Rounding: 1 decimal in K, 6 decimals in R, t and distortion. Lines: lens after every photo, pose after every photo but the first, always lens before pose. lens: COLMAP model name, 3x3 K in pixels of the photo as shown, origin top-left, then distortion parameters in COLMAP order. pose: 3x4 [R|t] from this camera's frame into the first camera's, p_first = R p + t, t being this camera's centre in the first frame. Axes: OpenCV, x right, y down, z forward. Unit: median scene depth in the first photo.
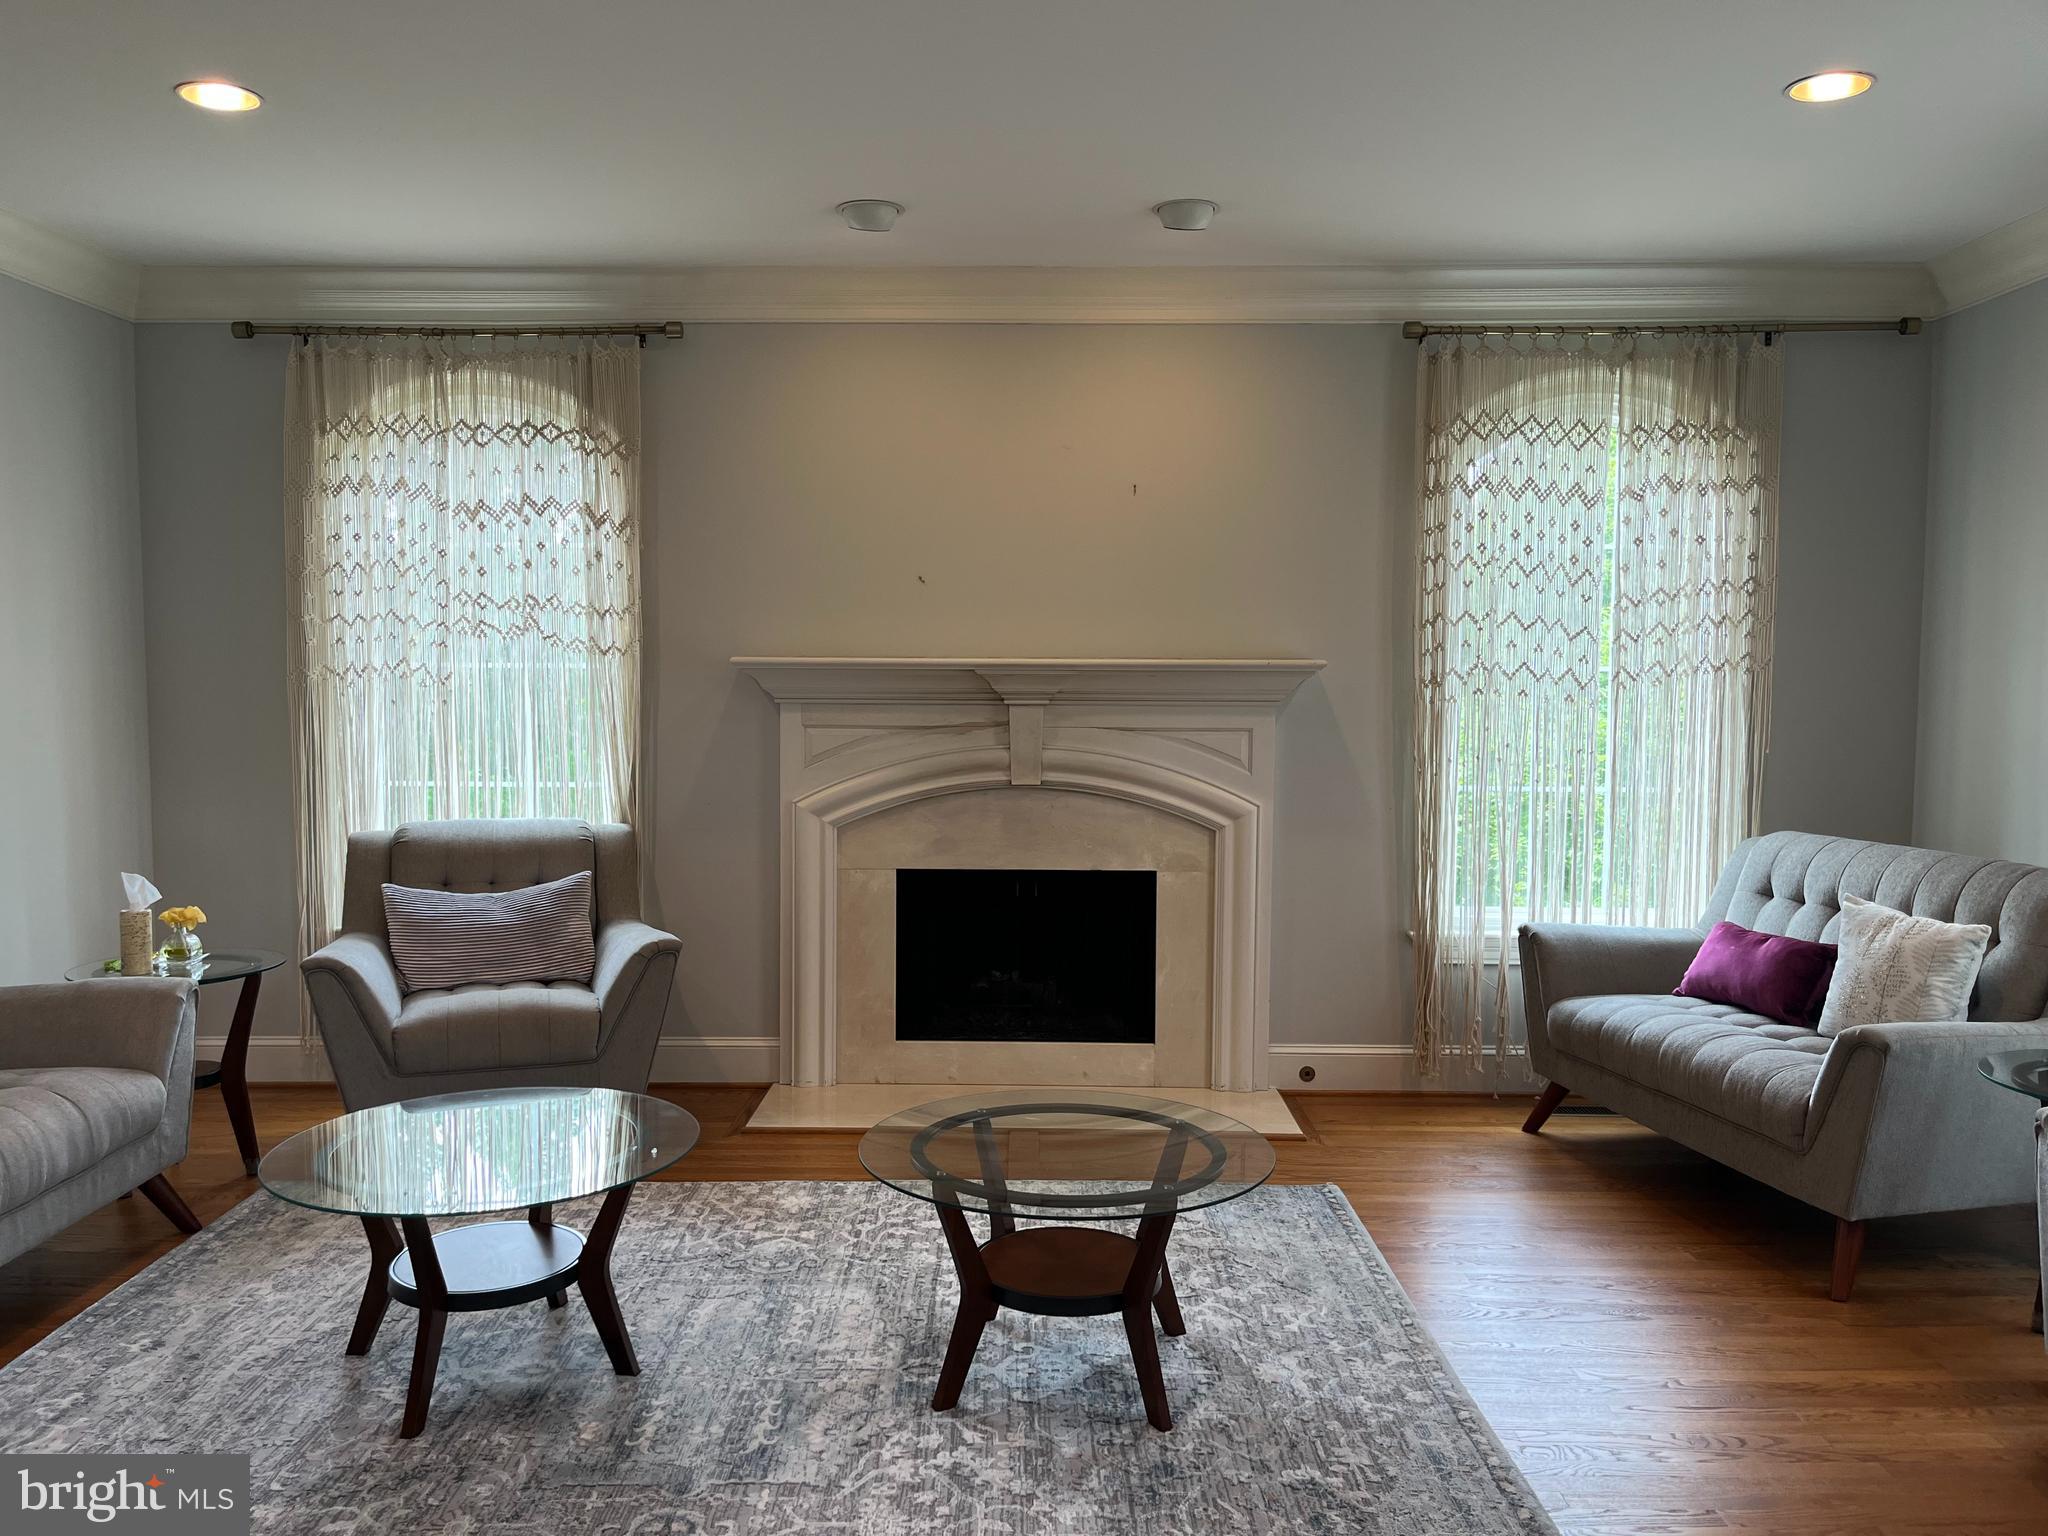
lens RADIAL K [[1539.4, 0, 1024.0], [0, 1539.4, 768.0], [0, 0, 1]] dist [0.071289, -0.115605]
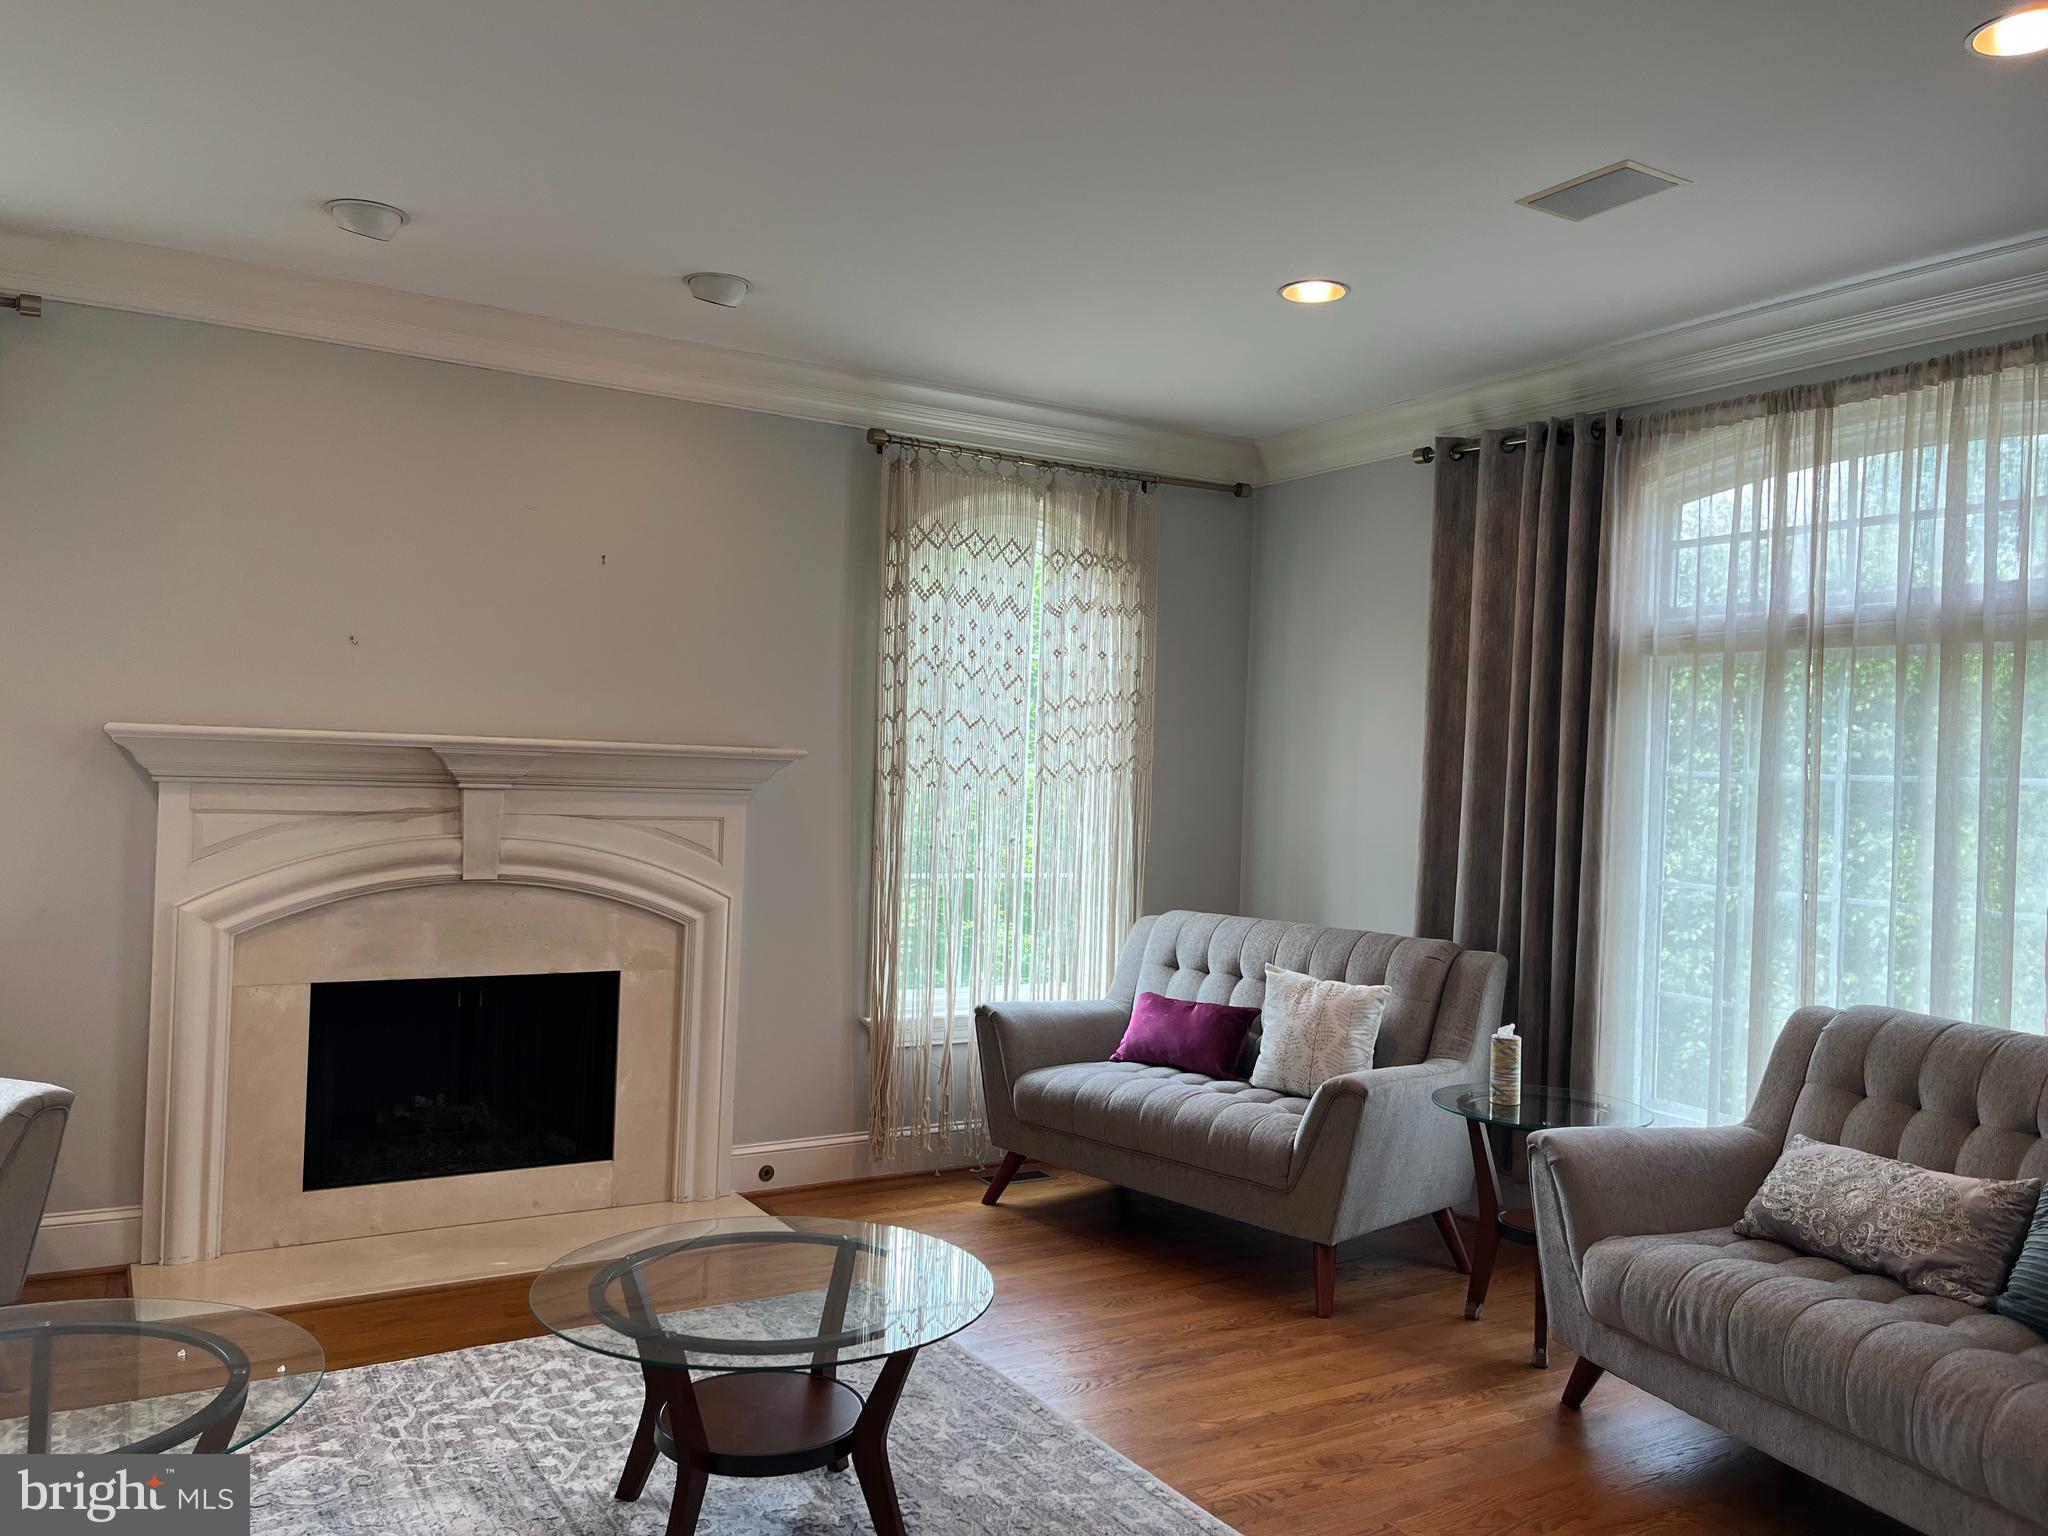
lens RADIAL K [[1526.2, 0, 1024.0], [0, 1526.2, 768.0], [0, 0, 1]] dist [0.056643, -0.059756]
pose [[0.854339, 0.024694, 0.519129, -0.192167], [0.003725, 0.998554, -0.053630, -0.004767], [-0.519703, 0.047752, 0.853012, 0.081991]]
